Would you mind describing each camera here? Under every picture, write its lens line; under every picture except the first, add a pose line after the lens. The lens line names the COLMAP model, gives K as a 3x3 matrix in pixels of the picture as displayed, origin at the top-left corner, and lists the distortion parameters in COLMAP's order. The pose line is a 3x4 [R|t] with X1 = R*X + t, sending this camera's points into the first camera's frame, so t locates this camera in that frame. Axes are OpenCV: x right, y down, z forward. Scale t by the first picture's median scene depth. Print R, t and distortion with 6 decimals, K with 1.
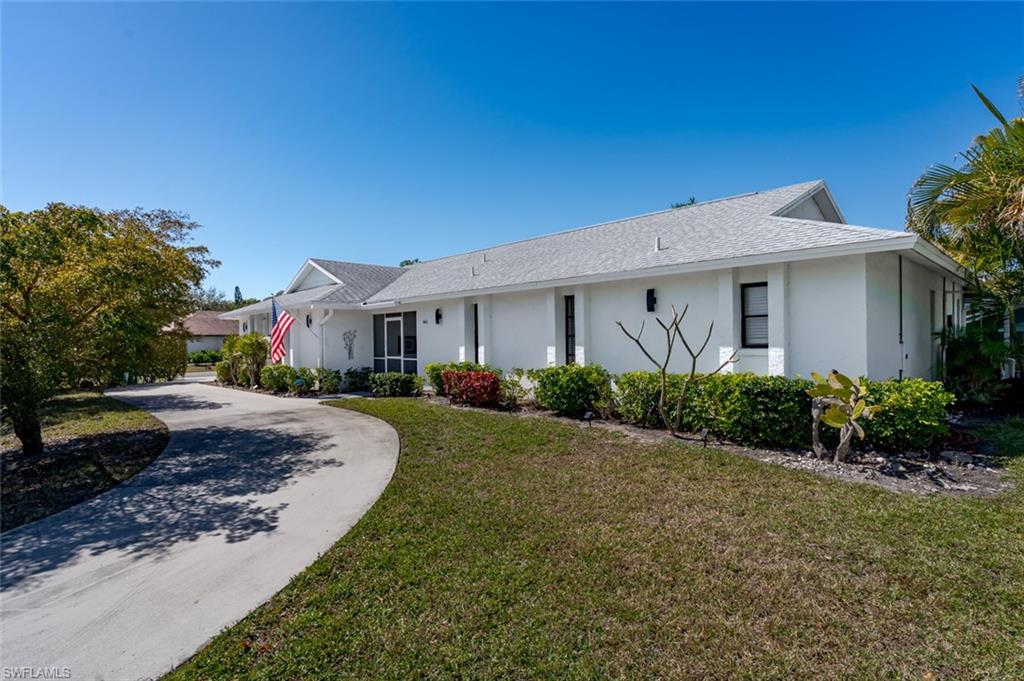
lens RADIAL K [[520.3, 0, 512.0], [0, 520.3, 340.5], [0, 0, 1]] dist [0.000069, 0.000046]
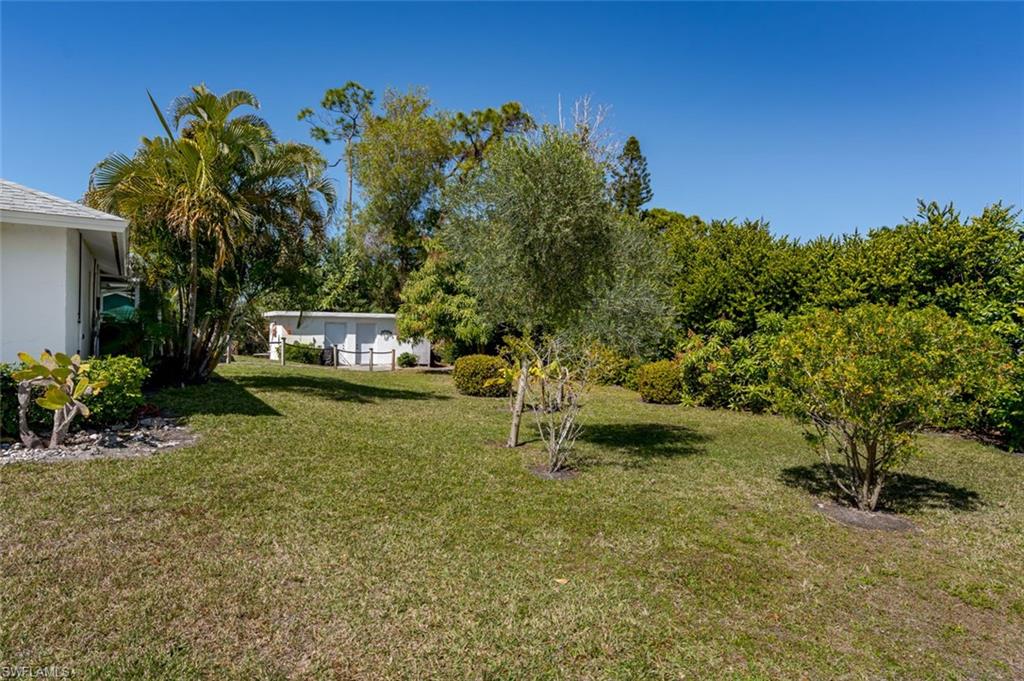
lens RADIAL K [[520.3, 0, 512.0], [0, 520.3, 340.5], [0, 0, 1]] dist [0.000069, 0.000046]
pose [[0.206711, -0.018910, 0.978219, -0.113877], [-0.016361, 0.999607, 0.022780, 0.006437], [-0.978265, -0.020713, 0.206321, 0.000317]]
